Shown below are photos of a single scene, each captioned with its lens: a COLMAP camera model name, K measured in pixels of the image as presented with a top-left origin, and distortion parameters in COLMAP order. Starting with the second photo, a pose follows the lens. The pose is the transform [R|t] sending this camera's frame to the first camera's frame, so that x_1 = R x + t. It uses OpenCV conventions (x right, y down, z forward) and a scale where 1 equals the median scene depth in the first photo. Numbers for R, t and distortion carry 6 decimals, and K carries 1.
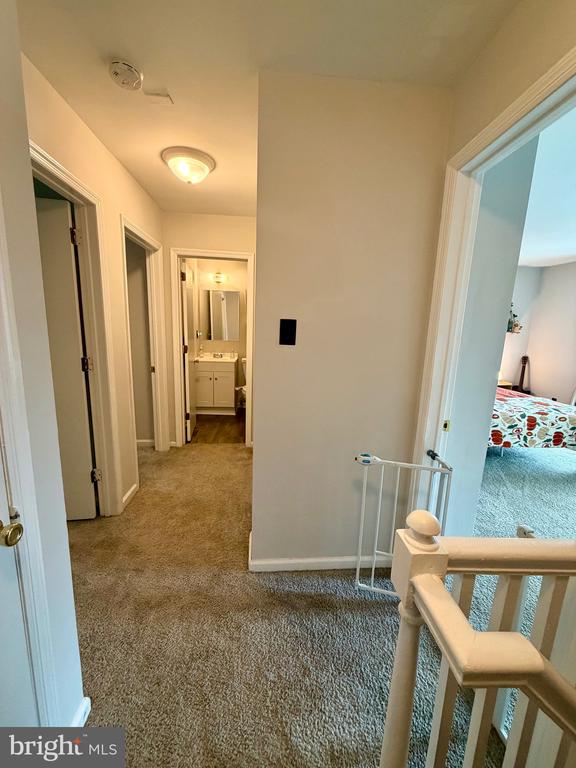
lens RADIAL K [[307.9, 0, 285.7], [0, 307.9, 382.3], [0, 0, 1]] dist [-0.002971, -0.000270]
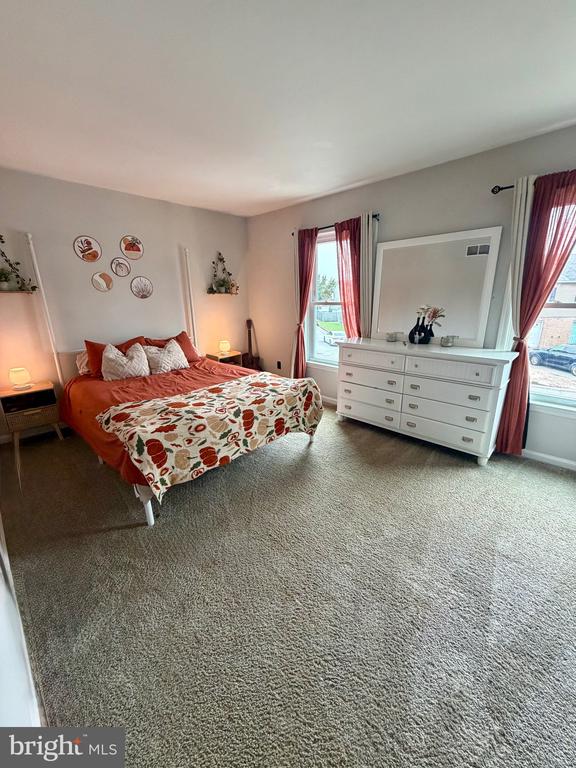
lens RADIAL K [[307.9, 0, 289.3], [0, 307.9, 385.2], [0, 0, 1]] dist [-0.002971, -0.000270]
pose [[0.742783, -0.234463, 0.627137, 0.424024], [0.159035, 0.971657, 0.174904, -0.061457], [-0.650371, -0.030179, 0.759017, 0.372022]]
